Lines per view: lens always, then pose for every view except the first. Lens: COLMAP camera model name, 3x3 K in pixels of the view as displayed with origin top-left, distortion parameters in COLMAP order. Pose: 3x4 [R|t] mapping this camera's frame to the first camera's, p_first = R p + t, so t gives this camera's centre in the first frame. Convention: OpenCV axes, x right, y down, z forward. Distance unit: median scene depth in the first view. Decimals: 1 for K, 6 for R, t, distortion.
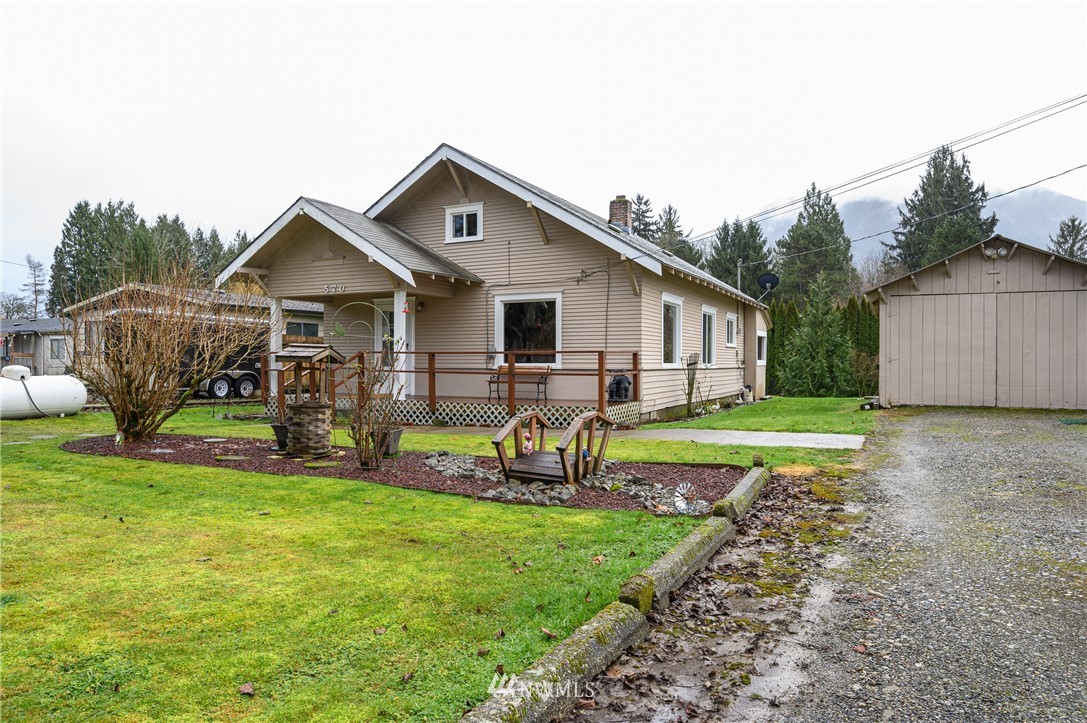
lens RADIAL K [[684.2, 0, 546.4], [0, 684.2, 360.3], [0, 0, 1]] dist [0.000398, -0.000346]
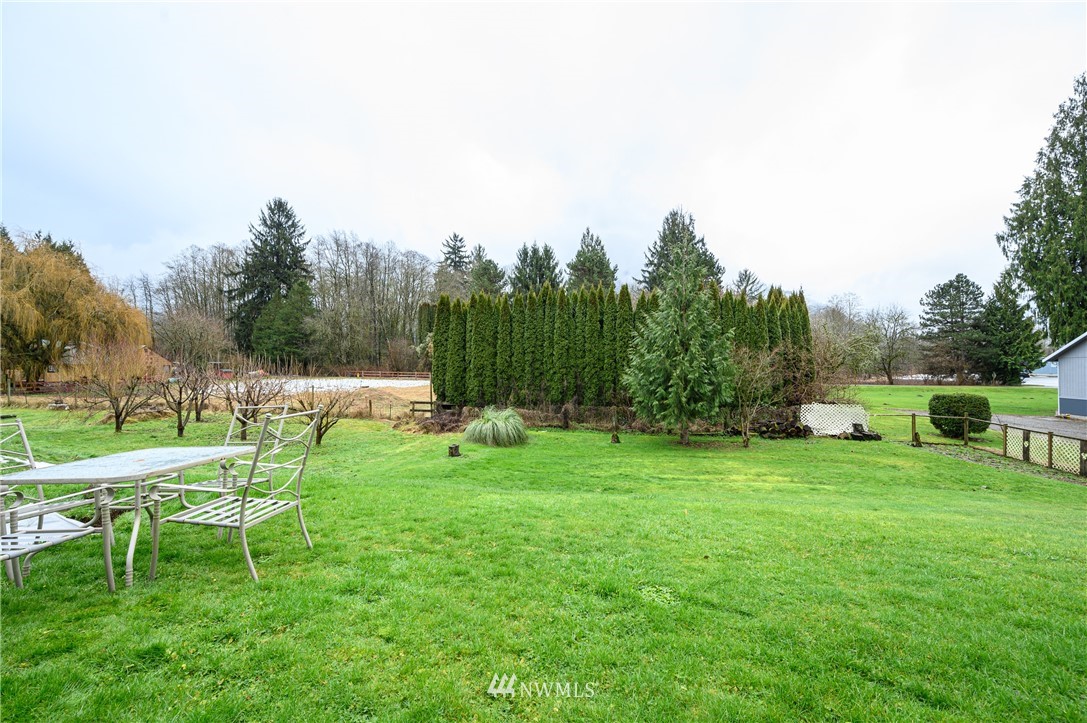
lens RADIAL K [[497.5, 0, 545.9], [0, 497.5, 361.3], [0, 0, 1]] dist [-0.003592, -0.000047]
pose [[0.952397, 0.001552, 0.304856, 0.024577], [0.000630, 0.999975, -0.007060, 0.001392], [-0.304859, 0.006916, 0.952372, 0.121027]]
